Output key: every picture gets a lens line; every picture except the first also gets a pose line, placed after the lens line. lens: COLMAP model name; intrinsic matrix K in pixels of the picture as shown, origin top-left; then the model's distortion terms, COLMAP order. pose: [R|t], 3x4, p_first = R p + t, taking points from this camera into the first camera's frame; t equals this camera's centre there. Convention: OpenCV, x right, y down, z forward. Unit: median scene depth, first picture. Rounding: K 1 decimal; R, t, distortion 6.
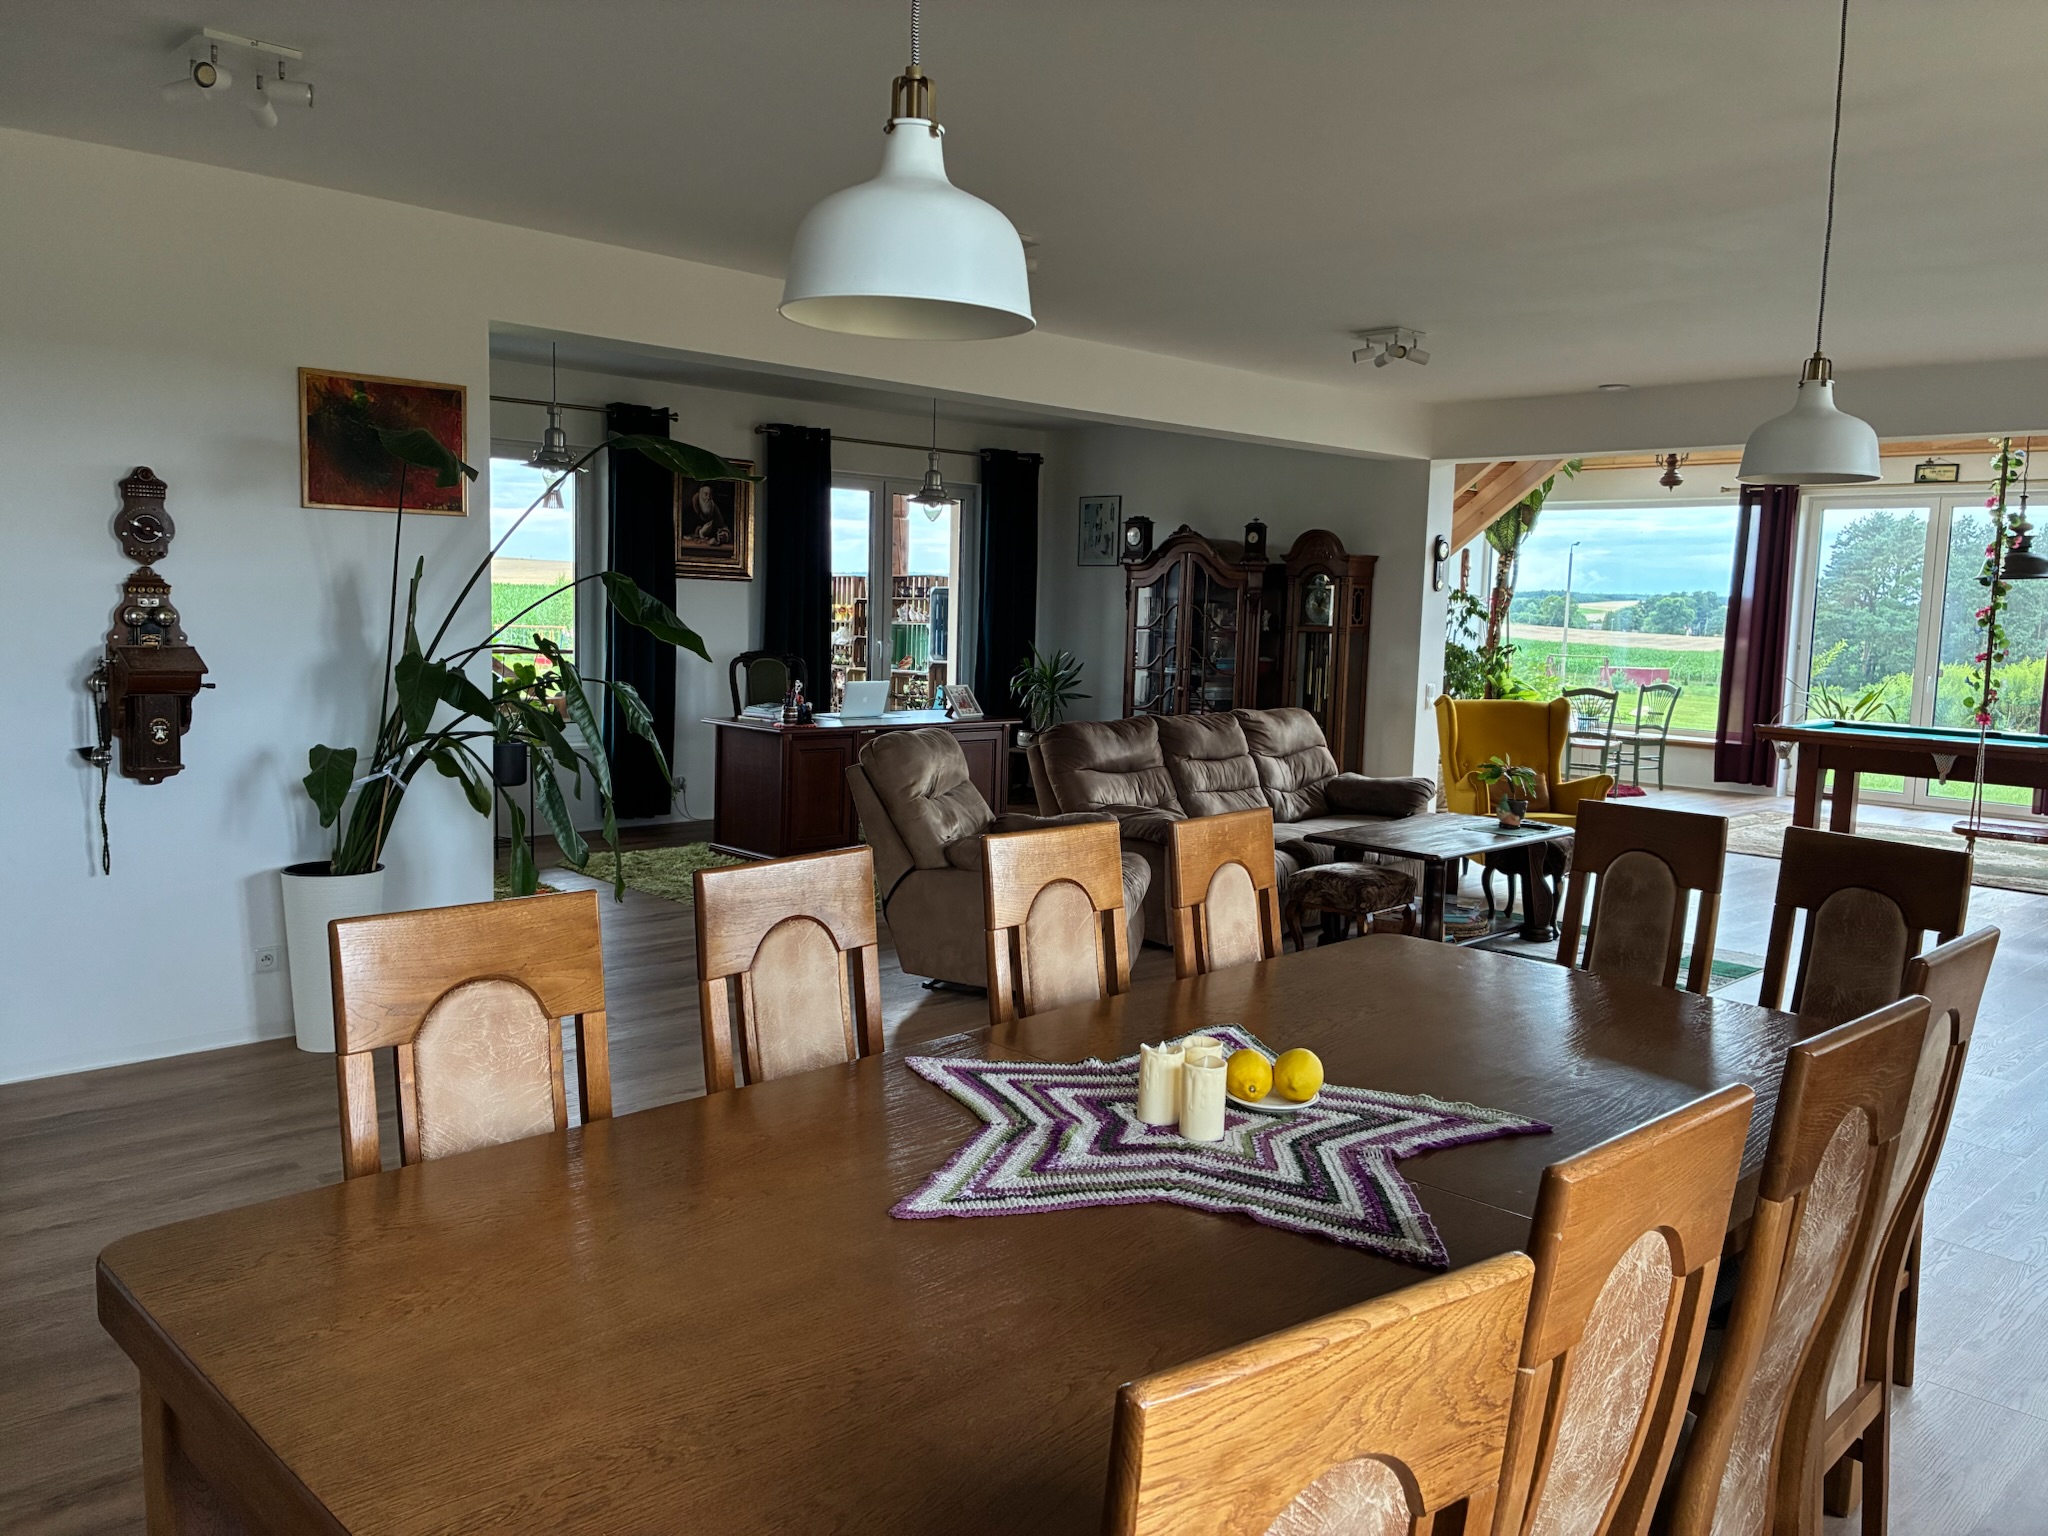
lens RADIAL K [[1554.5, 0, 1024.0], [0, 1554.5, 768.0], [0, 0, 1]] dist [0.013686, -0.002513]
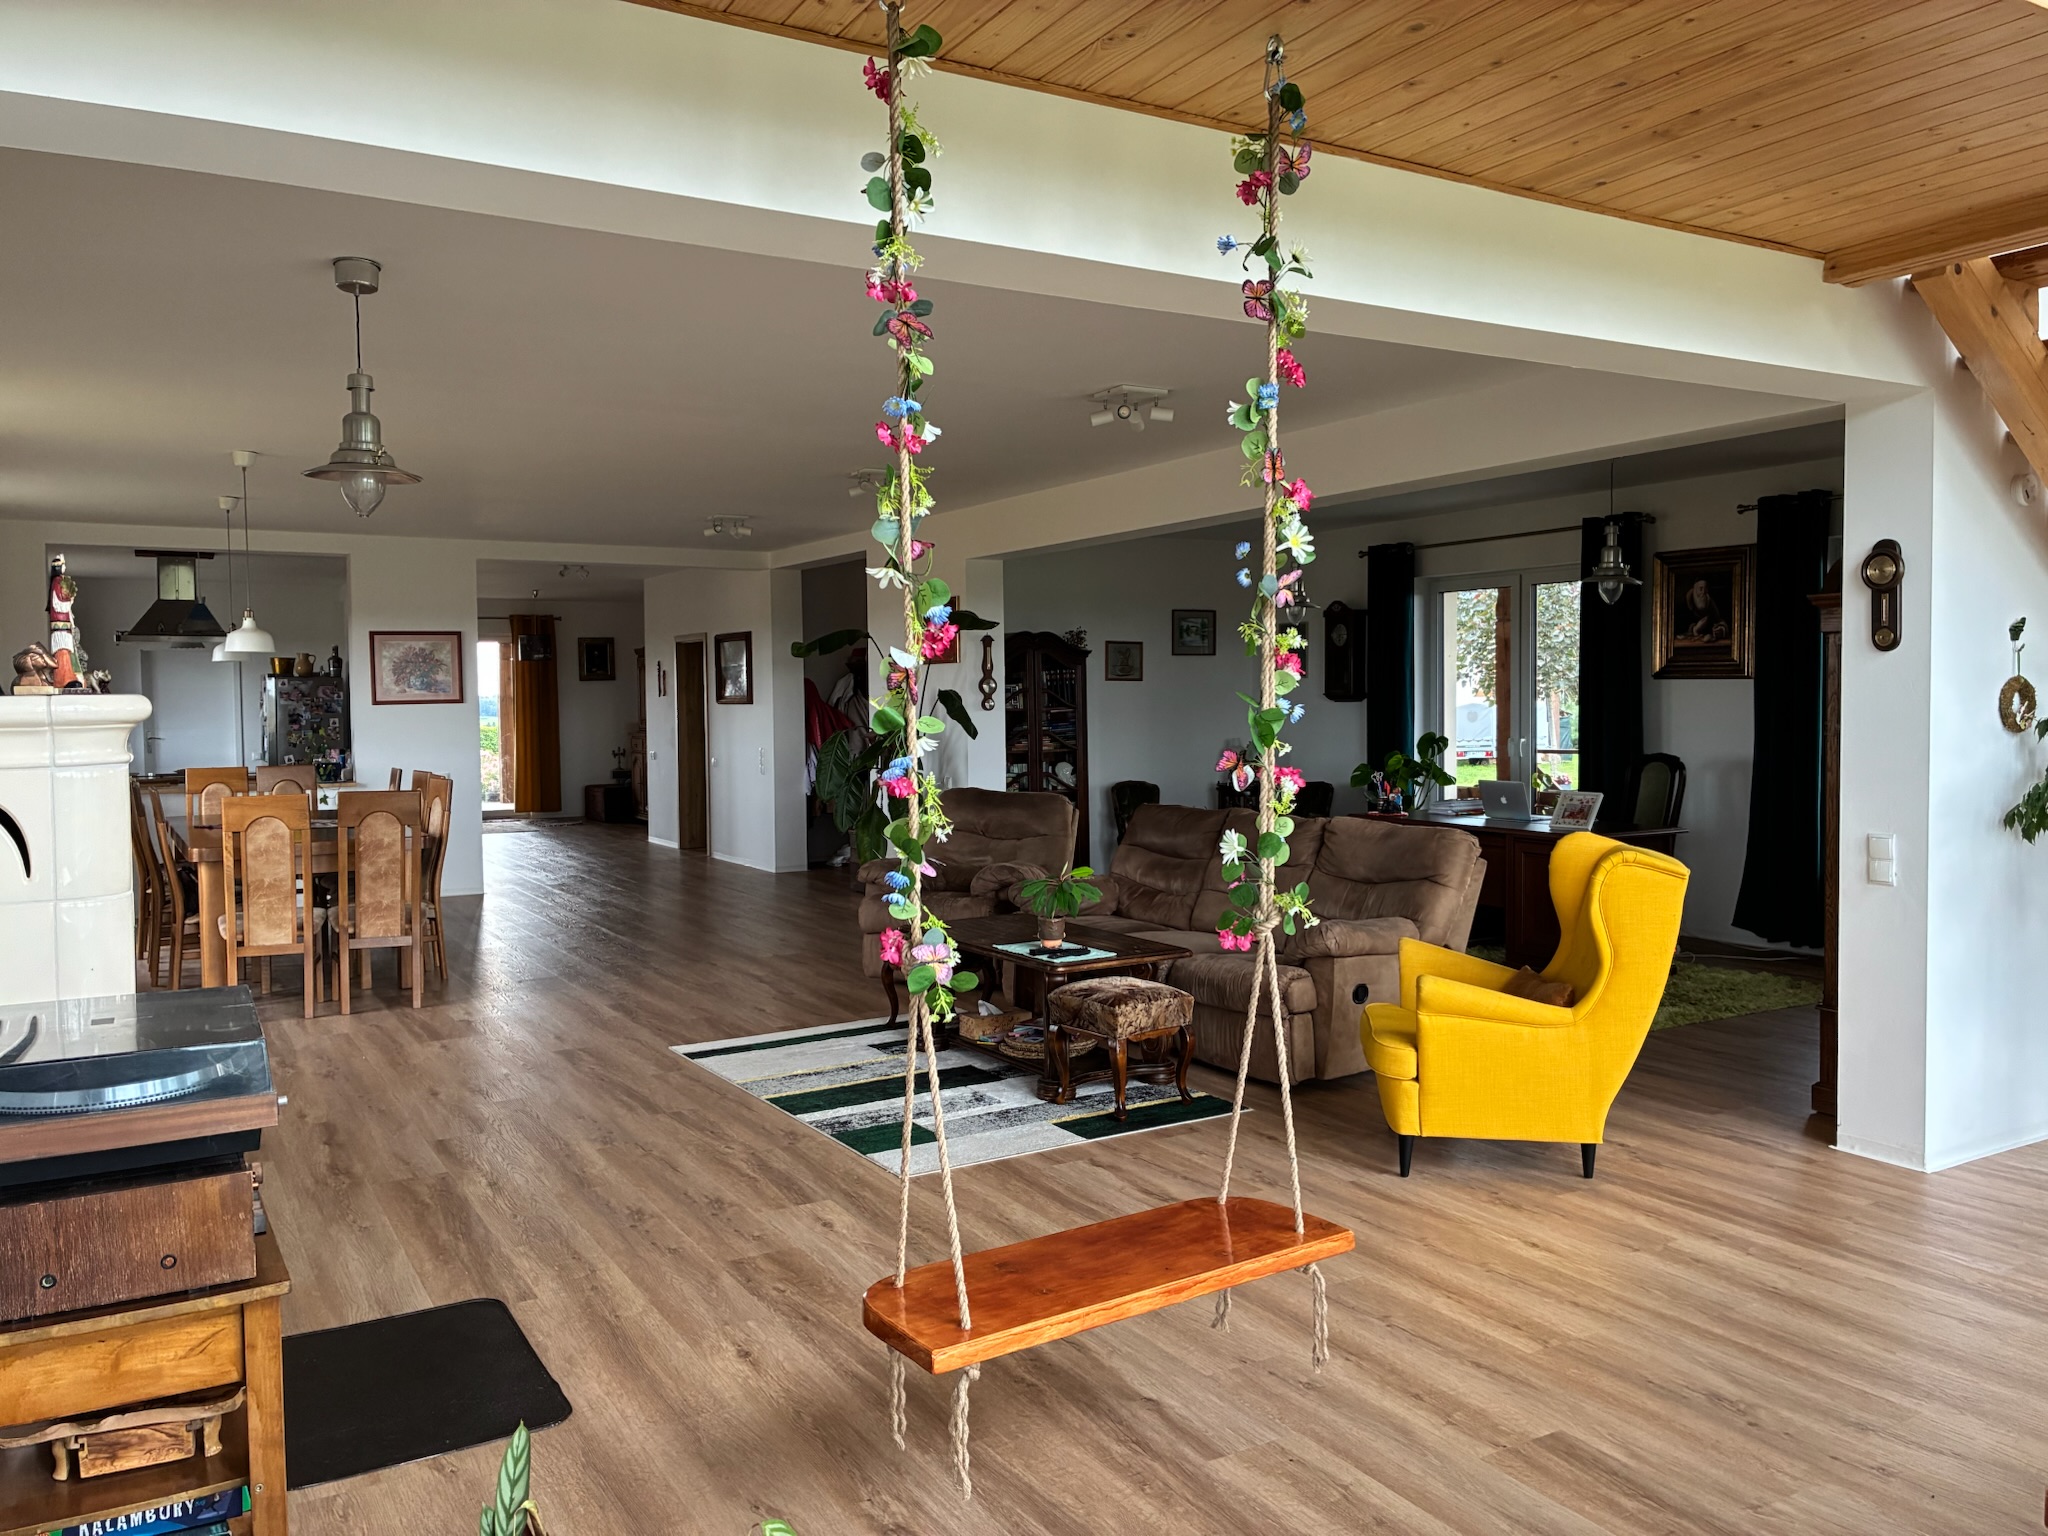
lens RADIAL K [[1554.5, 0, 1024.0], [0, 1554.5, 768.0], [0, 0, 1]] dist [0.013686, -0.002513]
pose [[-0.245145, 0.016187, -0.969351, 0.852850], [-0.101273, 0.993963, 0.042210, -0.069568], [0.964182, 0.108516, -0.242026, 0.885232]]
